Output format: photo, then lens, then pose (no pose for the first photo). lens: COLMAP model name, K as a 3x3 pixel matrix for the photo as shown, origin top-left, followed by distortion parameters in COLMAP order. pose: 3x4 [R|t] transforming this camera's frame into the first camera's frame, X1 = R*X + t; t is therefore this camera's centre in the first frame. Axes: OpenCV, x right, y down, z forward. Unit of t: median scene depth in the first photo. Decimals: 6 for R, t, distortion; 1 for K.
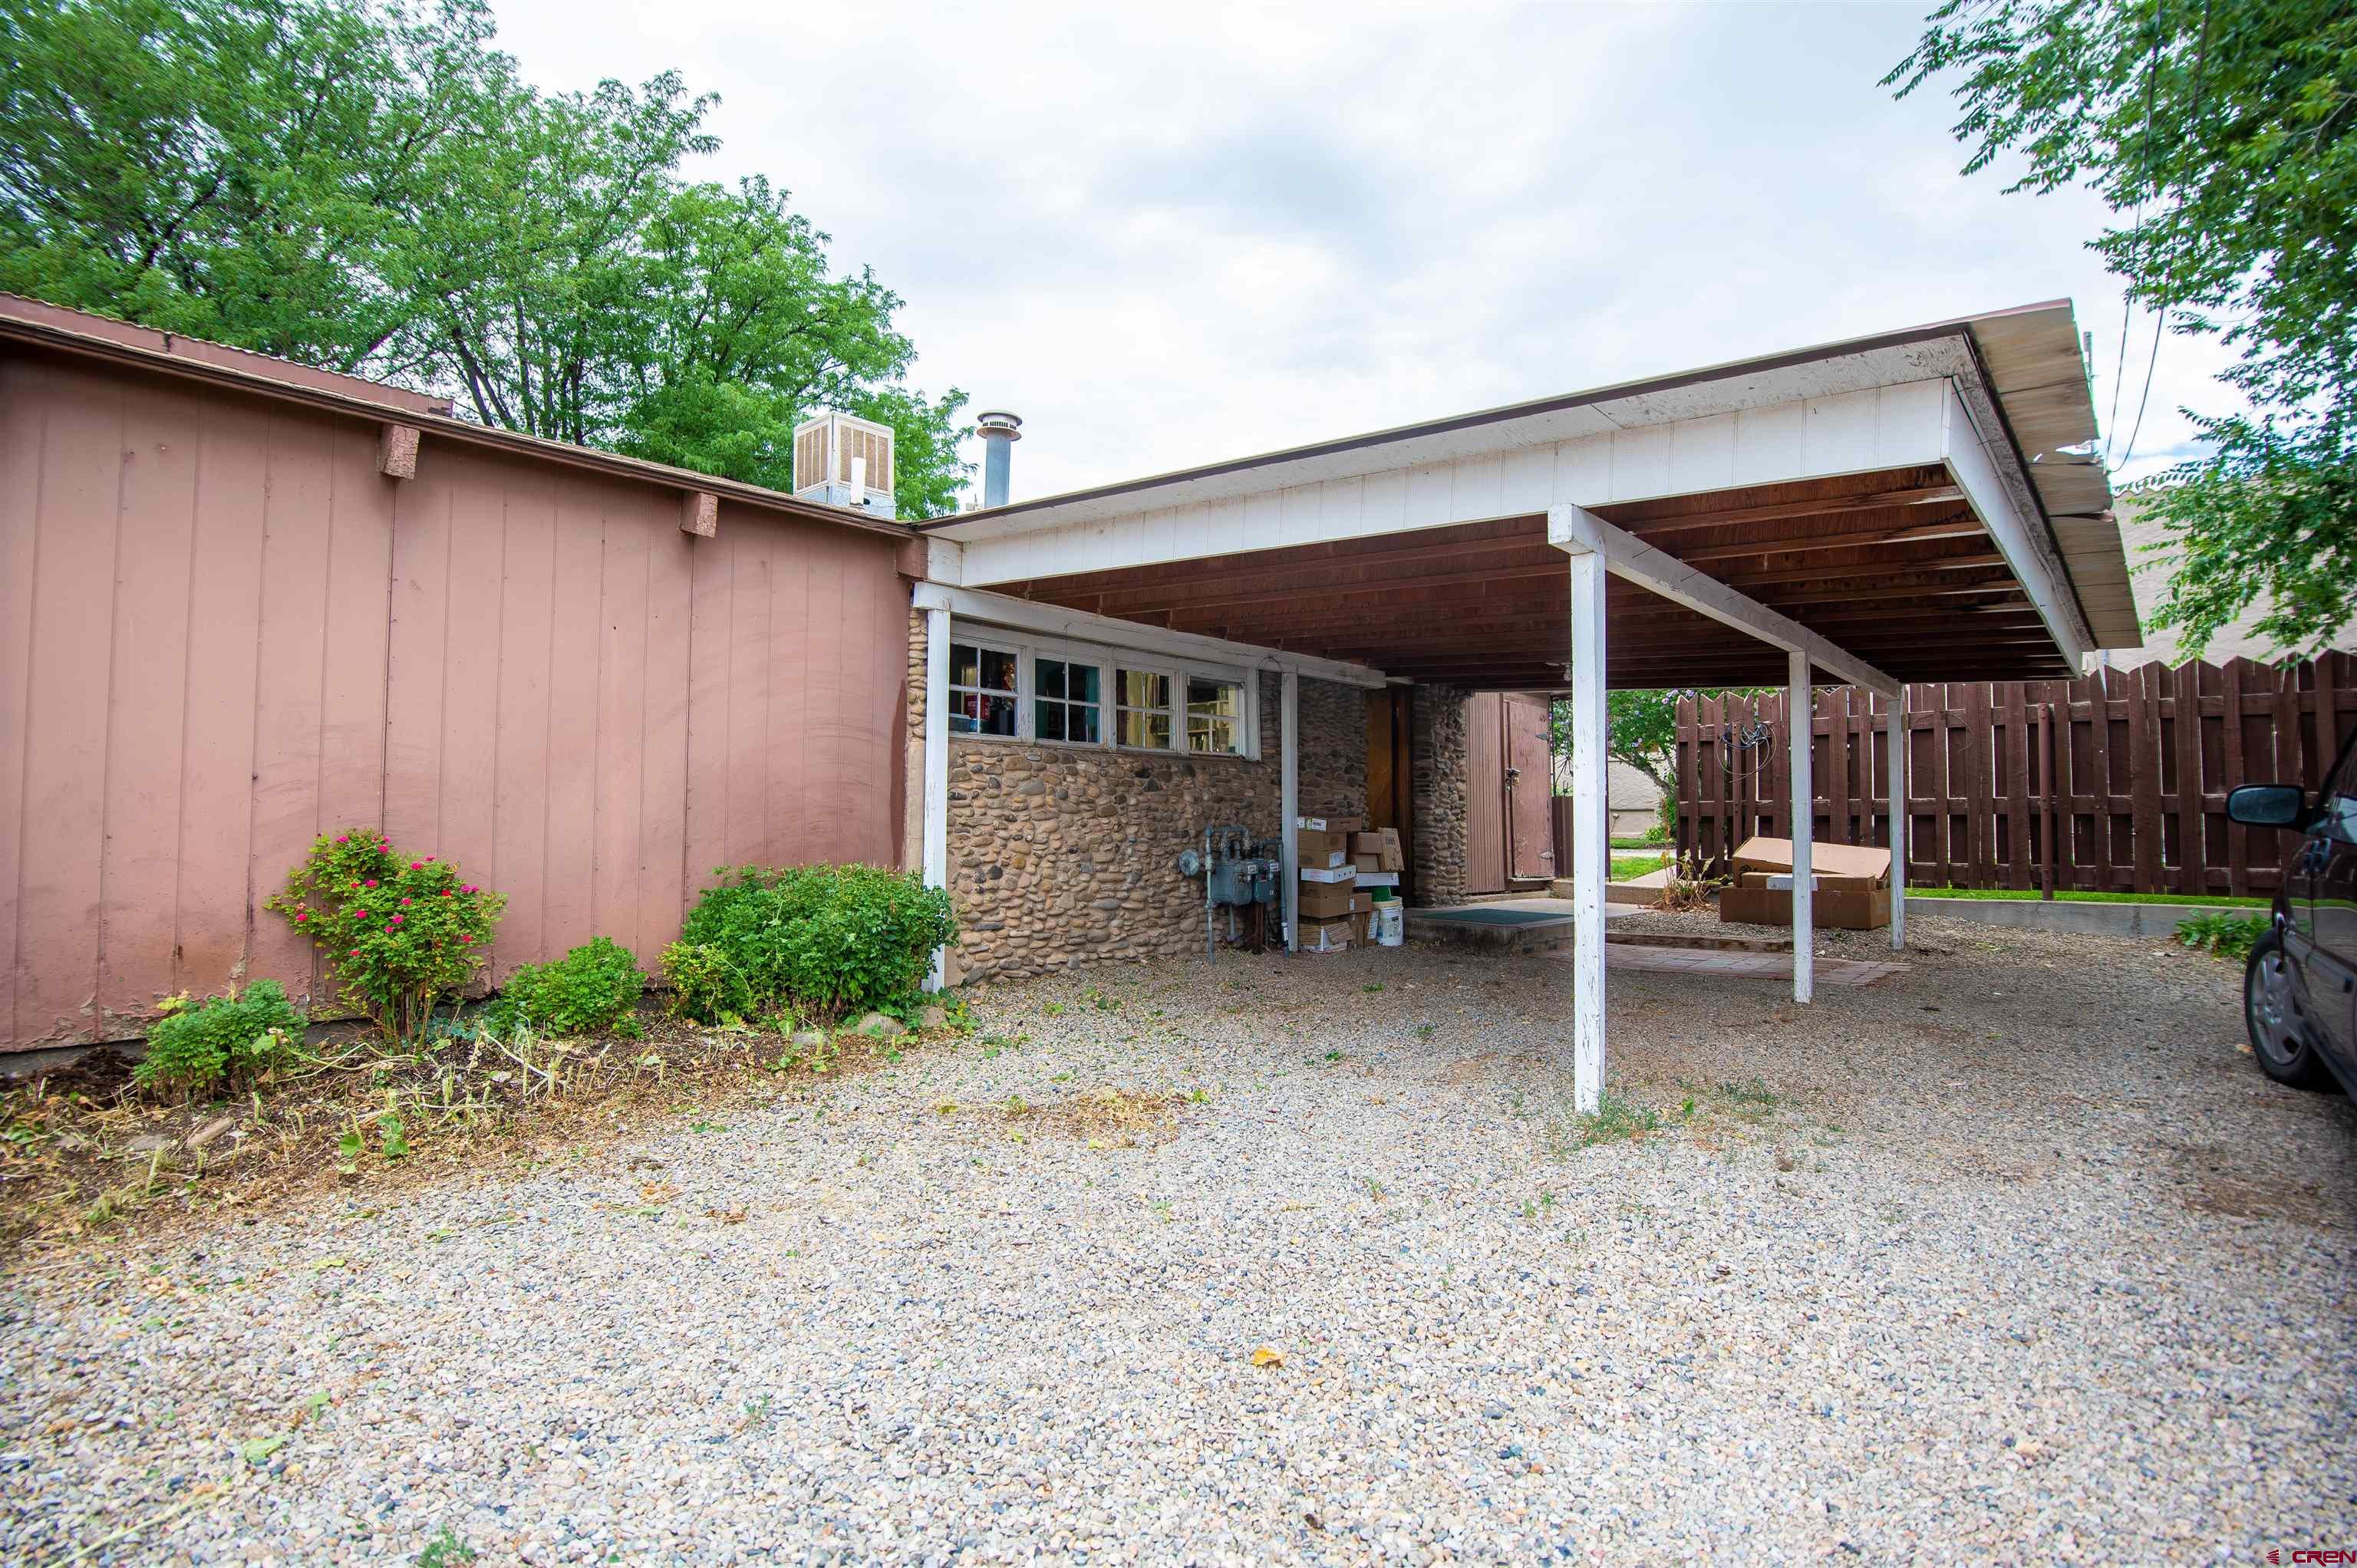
lens RADIAL K [[1155.9, 0, 1175.7], [0, 1155.9, 780.1], [0, 0, 1]] dist [-0.021526, -0.000263]
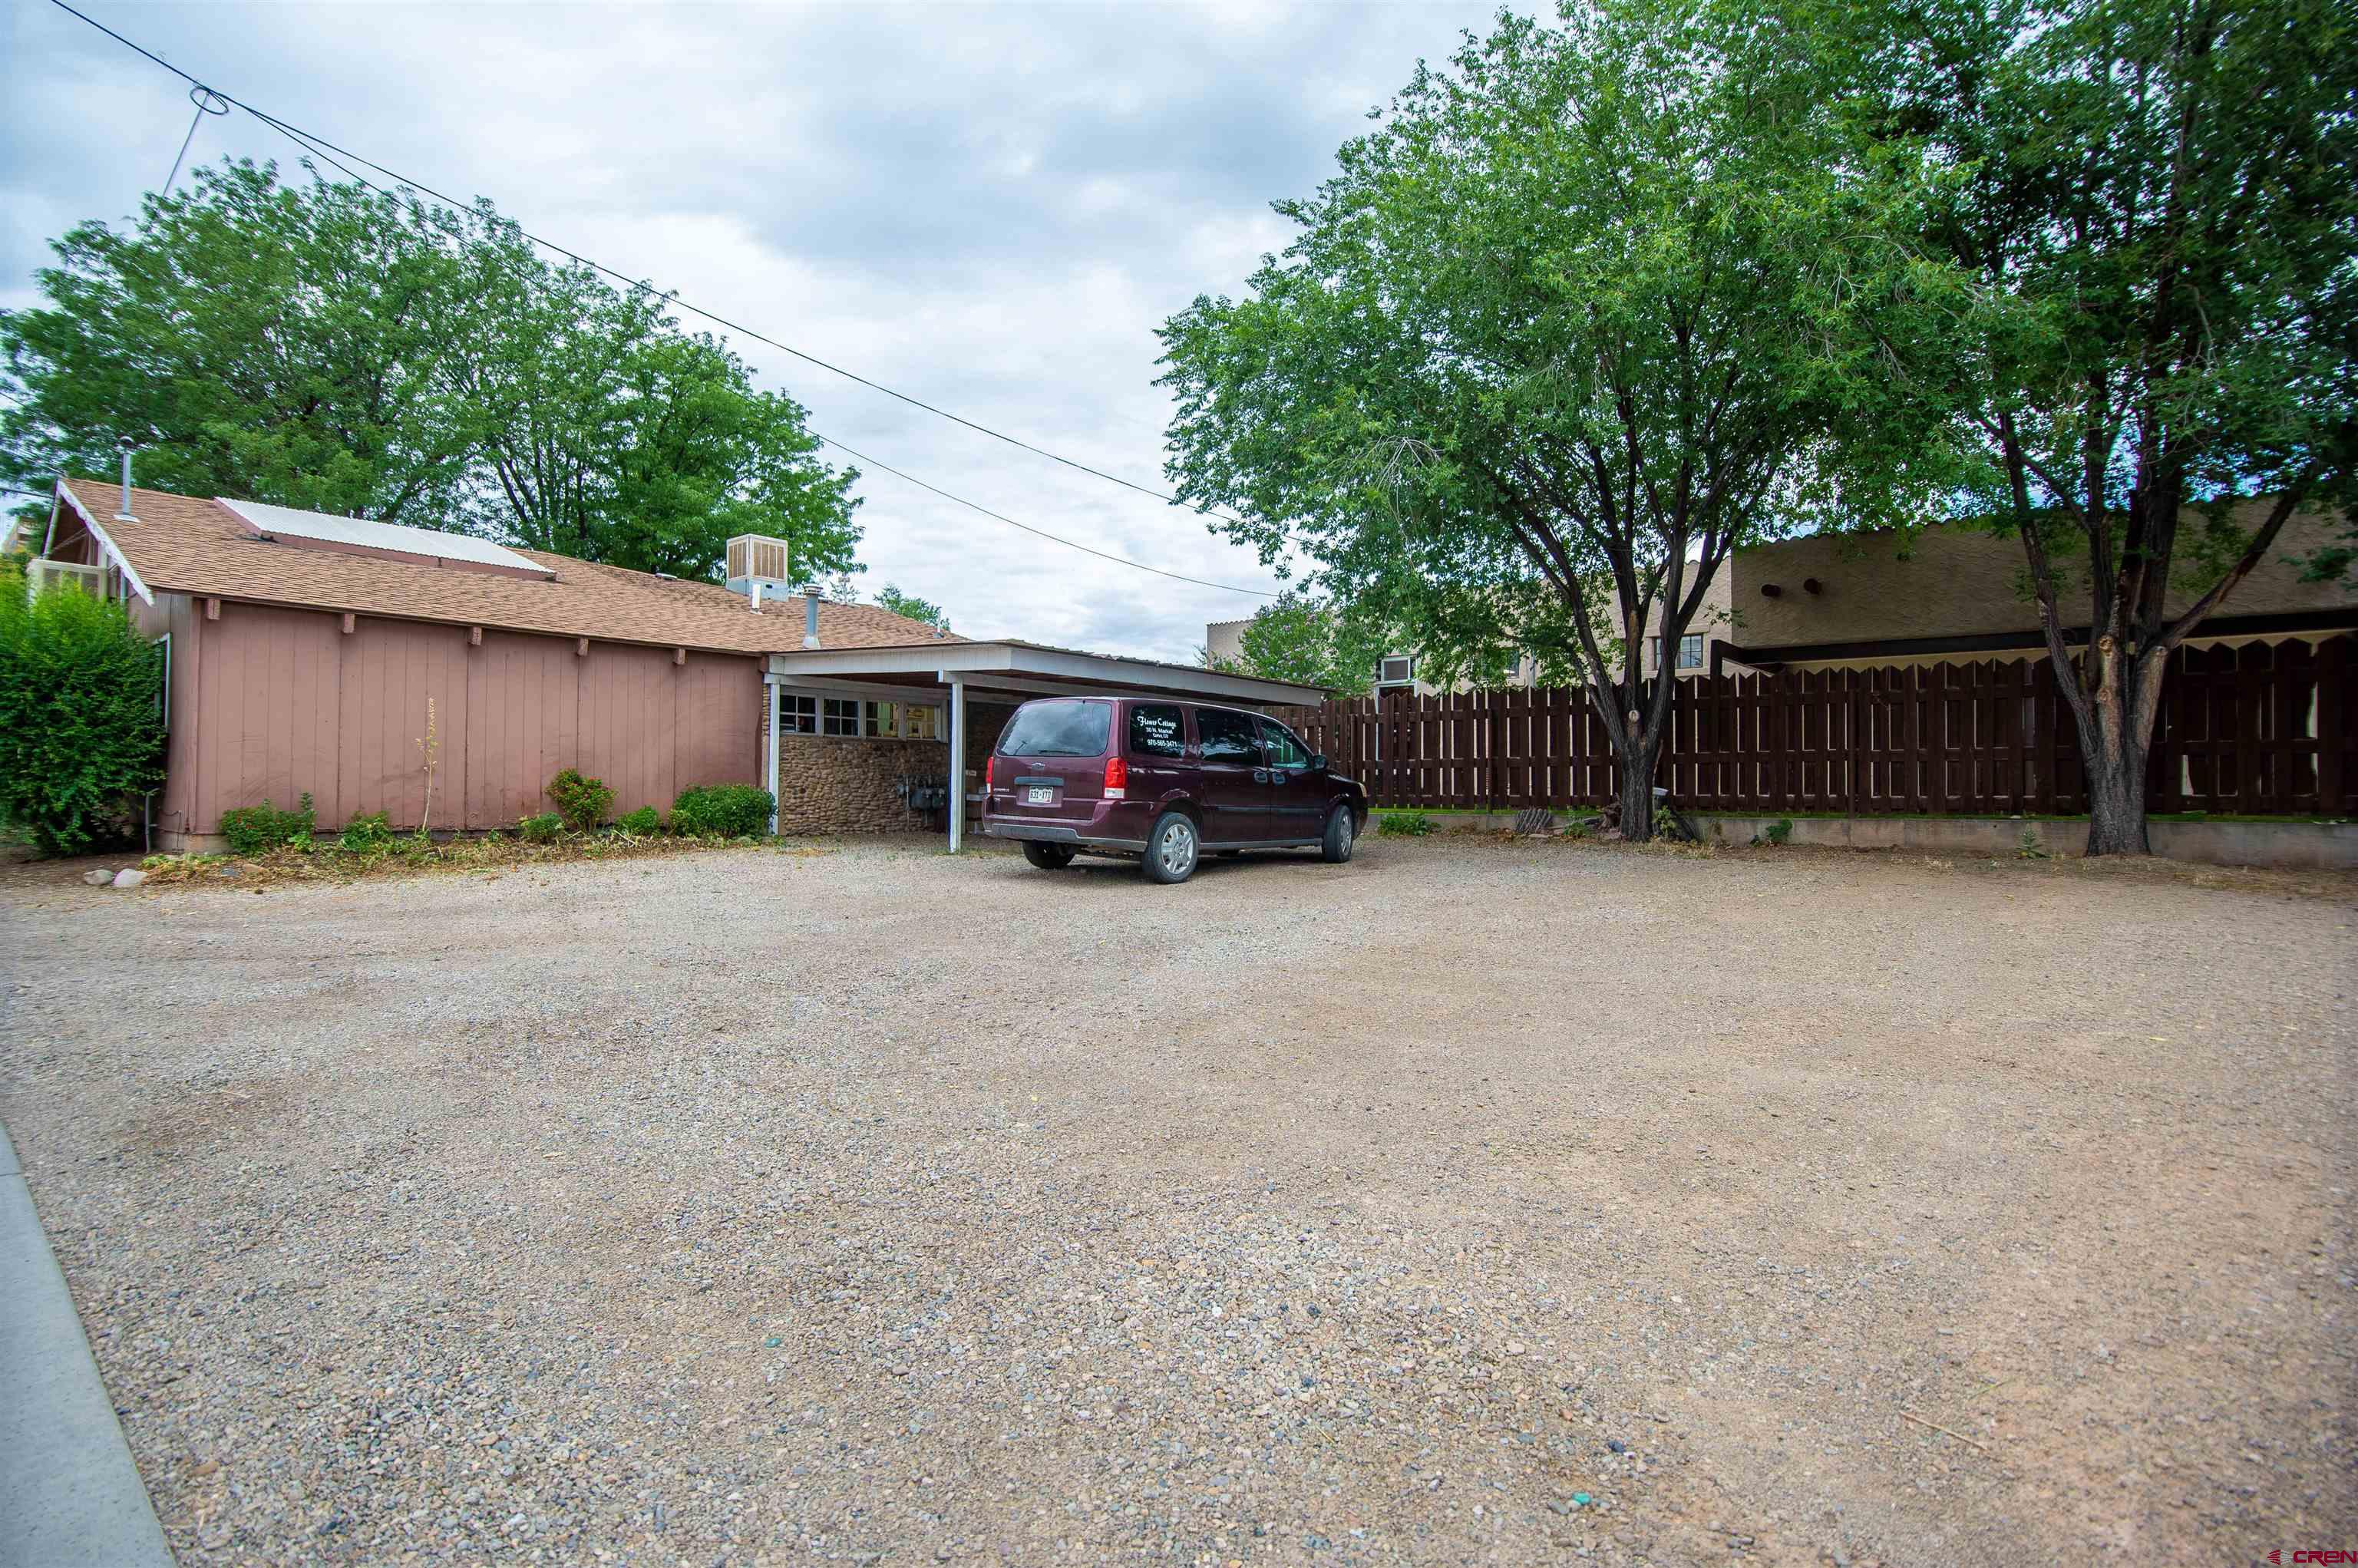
lens RADIAL K [[1156.4, 0, 1176.2], [0, 1156.4, 780.1], [0, 0, 1]] dist [-0.021526, -0.000263]
pose [[0.999487, 0.001073, 0.032007, 0.536475], [-0.001920, 0.999649, 0.026440, -0.006623], [-0.031967, -0.026488, 0.999138, -1.401868]]
